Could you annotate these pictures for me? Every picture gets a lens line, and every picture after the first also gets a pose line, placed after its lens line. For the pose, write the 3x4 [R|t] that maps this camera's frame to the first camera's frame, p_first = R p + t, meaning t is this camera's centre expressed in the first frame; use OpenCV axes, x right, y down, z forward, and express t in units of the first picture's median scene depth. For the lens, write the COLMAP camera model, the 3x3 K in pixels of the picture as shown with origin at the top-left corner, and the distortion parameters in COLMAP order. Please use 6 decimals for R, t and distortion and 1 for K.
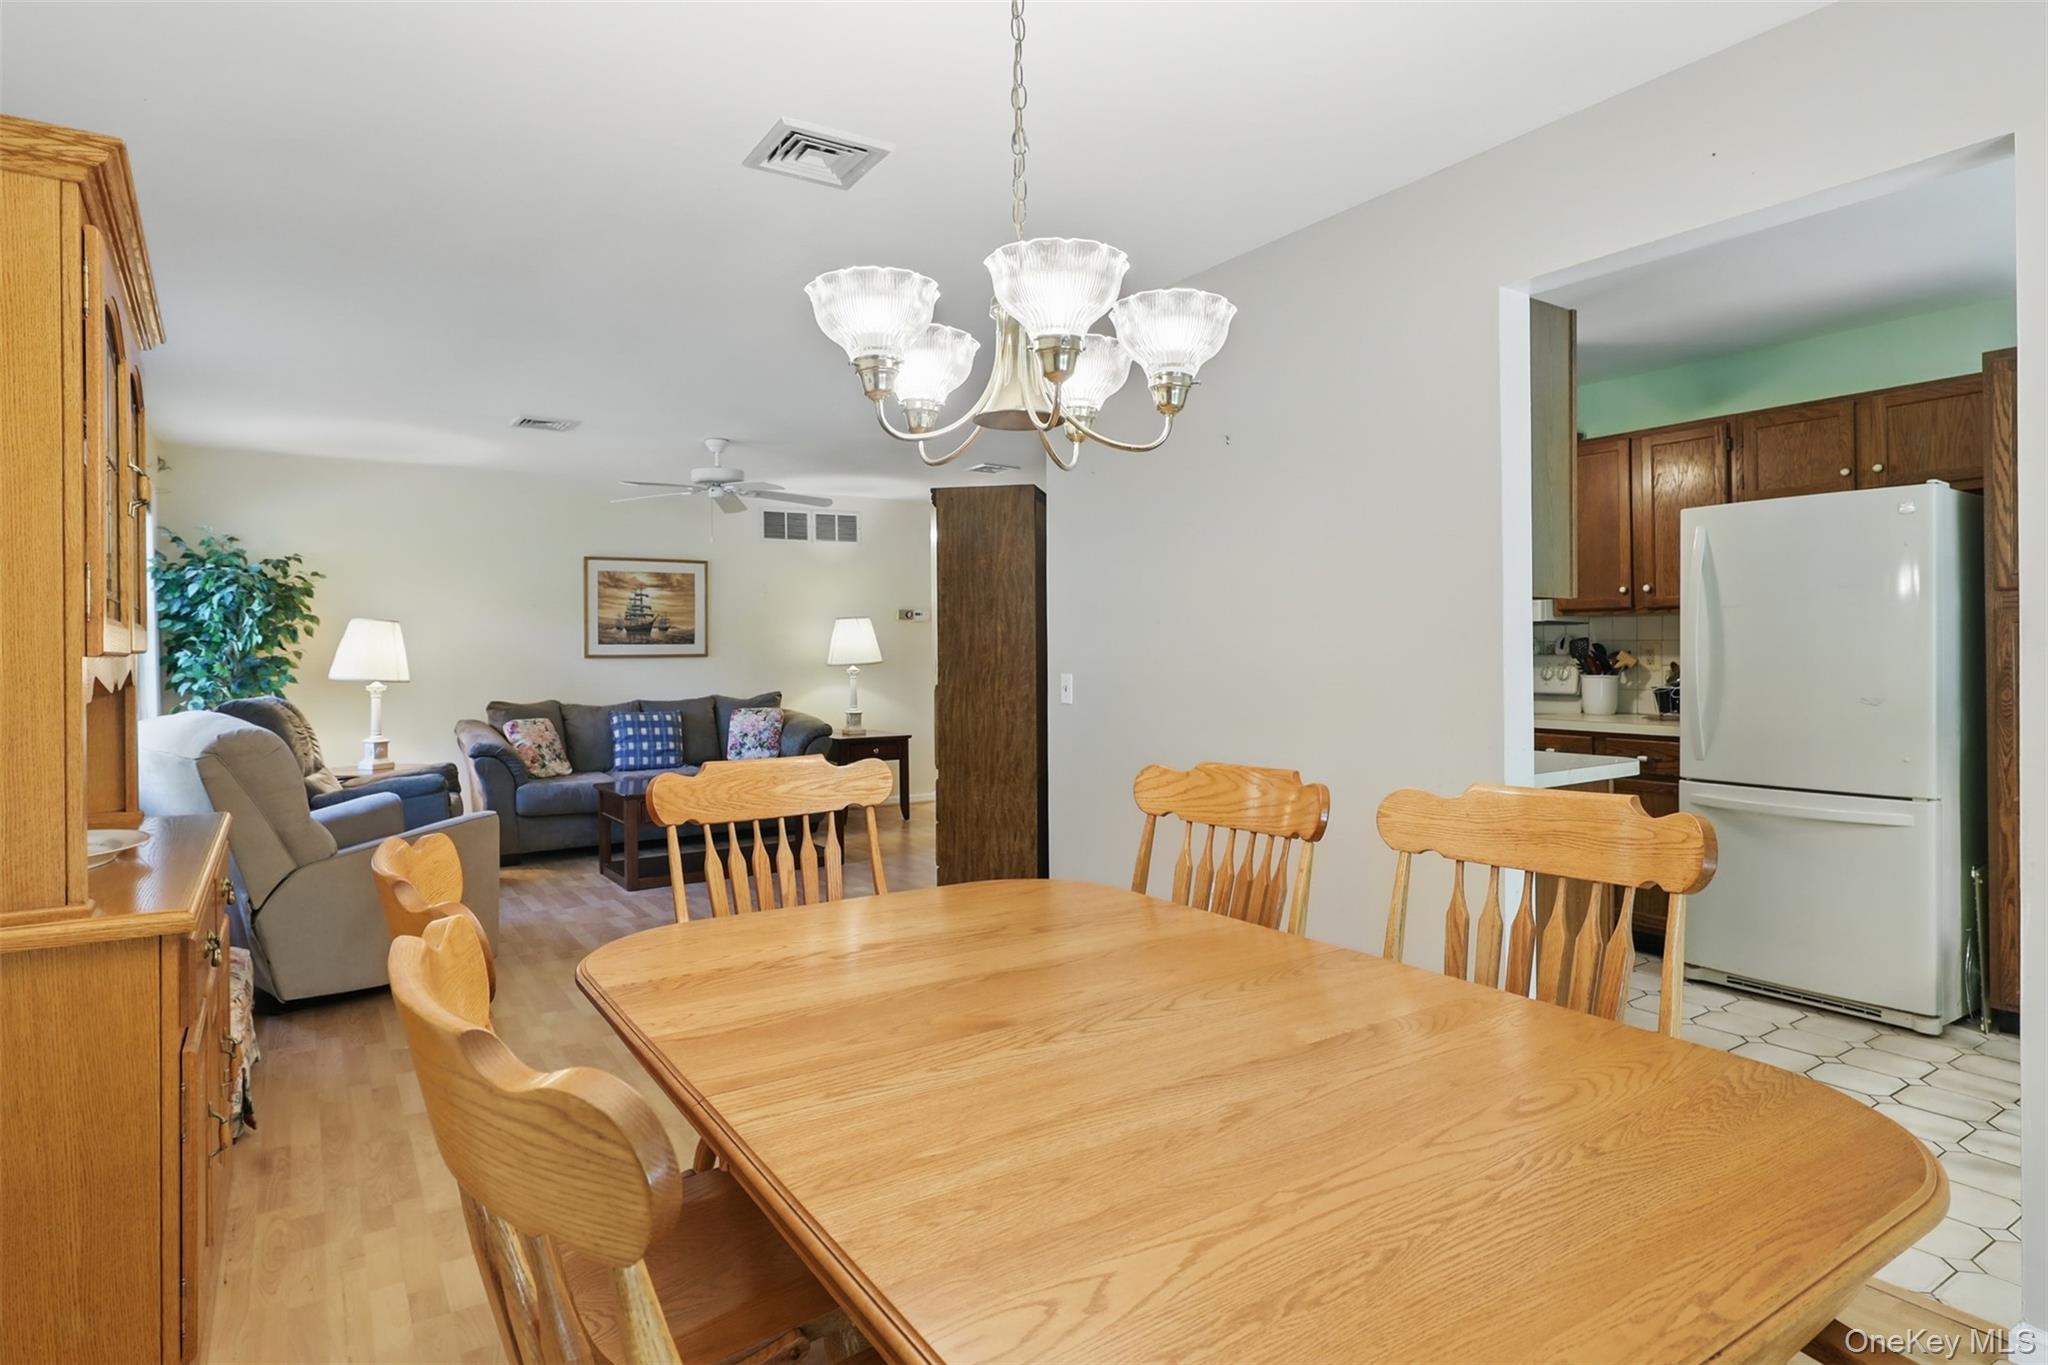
lens RADIAL K [[1119.7, 0, 1004.7], [0, 1119.7, 654.0], [0, 0, 1]] dist [-0.001410, -0.000308]
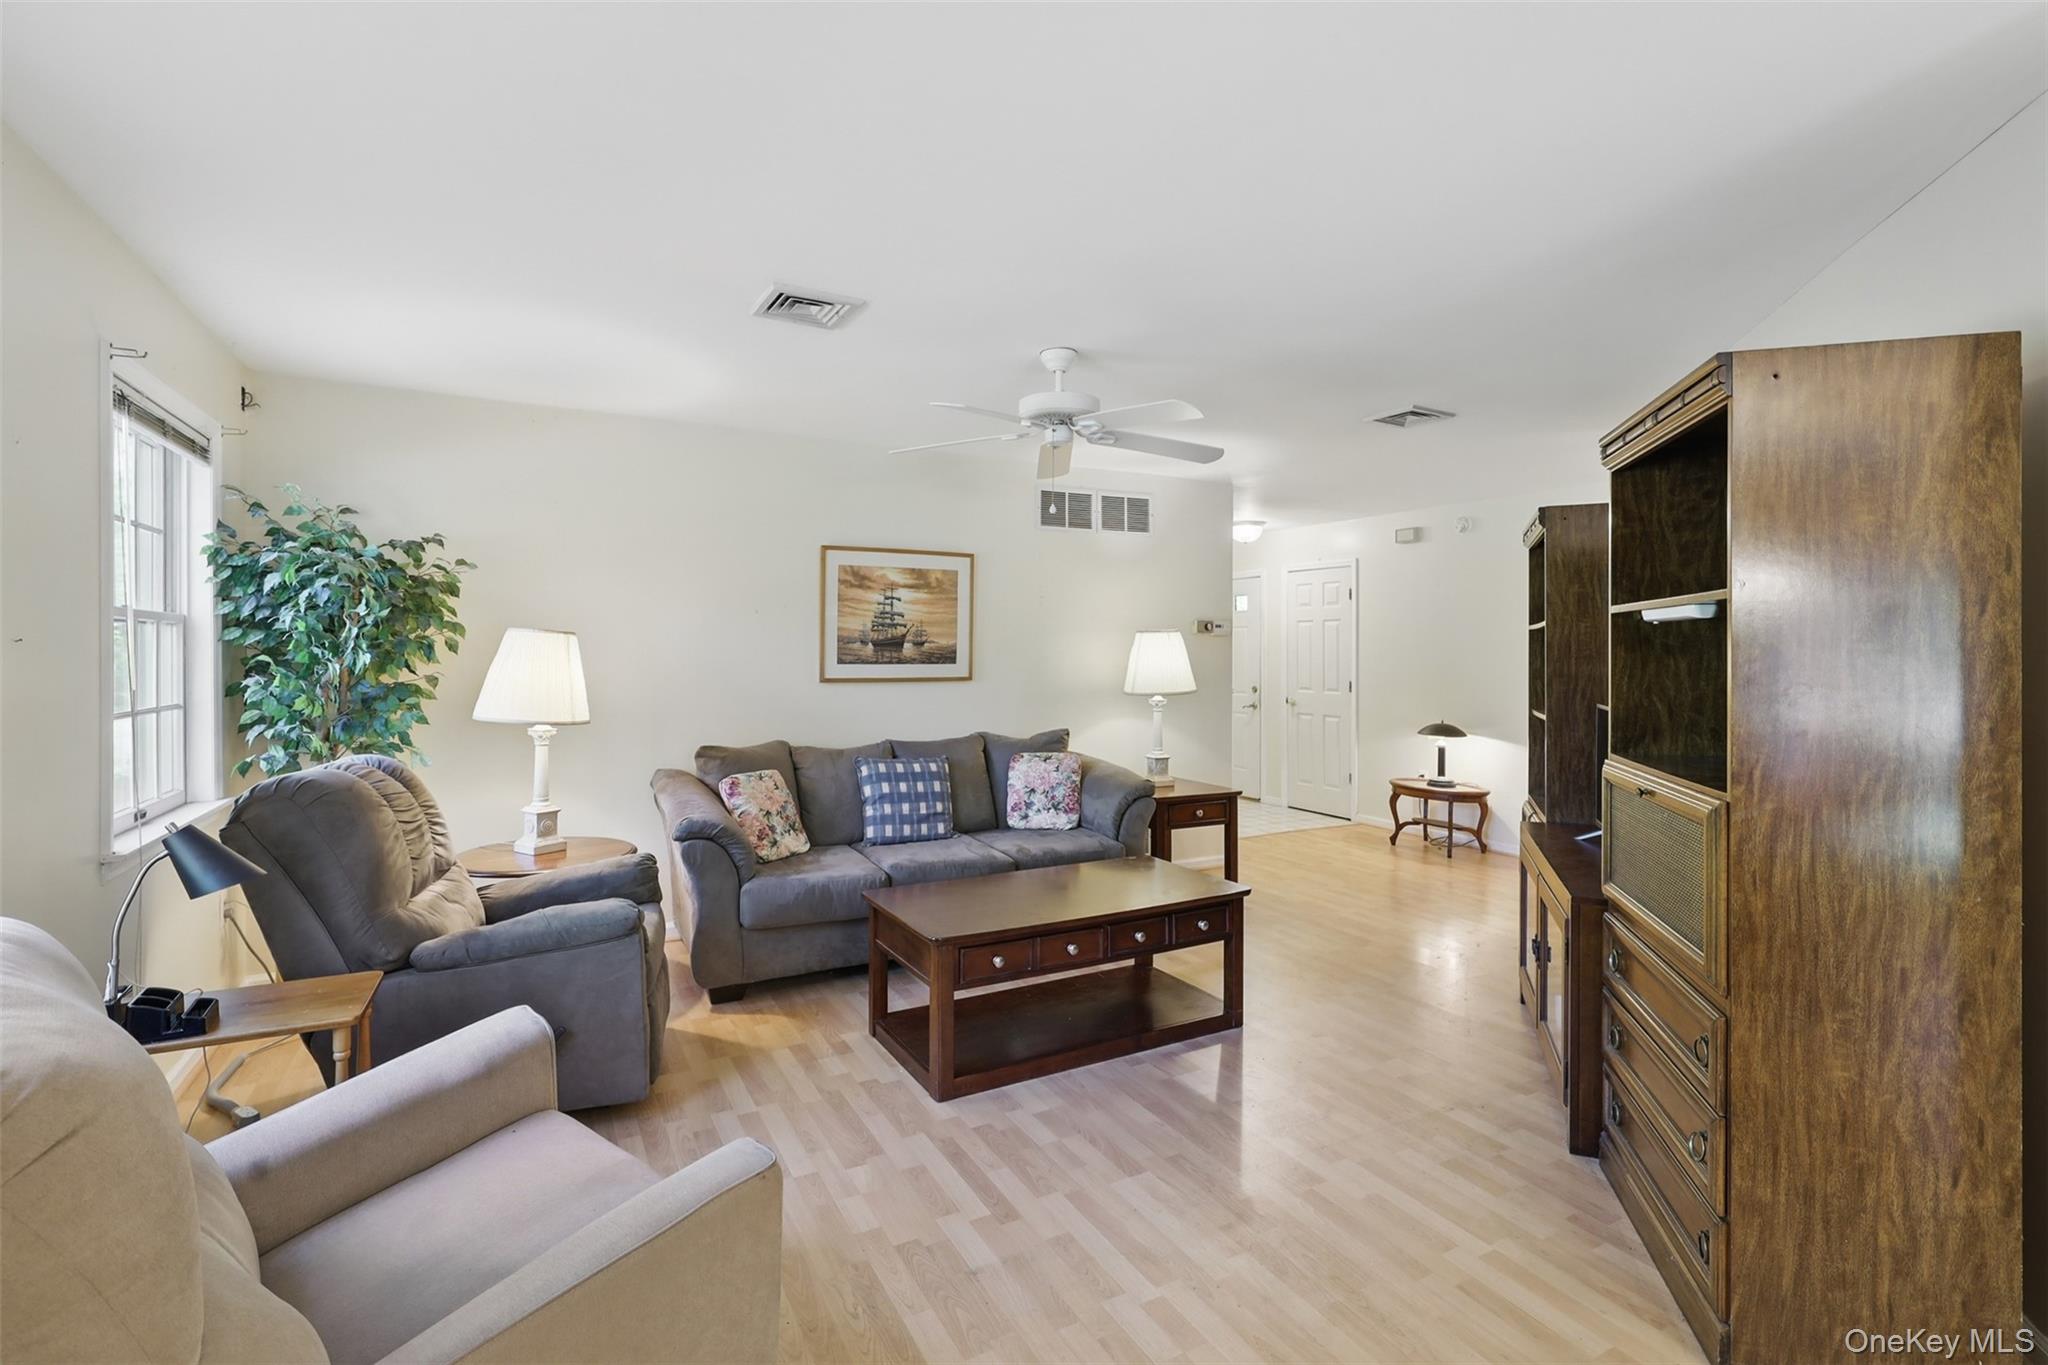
lens RADIAL K [[882.7, 0, 973.5], [0, 882.7, 648.3], [0, 0, 1]] dist [0.000361, 0.000255]
pose [[0.995436, 0.013540, -0.094471, -0.249010], [-0.013828, 0.999902, -0.002394, -0.021588], [0.094429, 0.003689, 0.995525, 0.486528]]
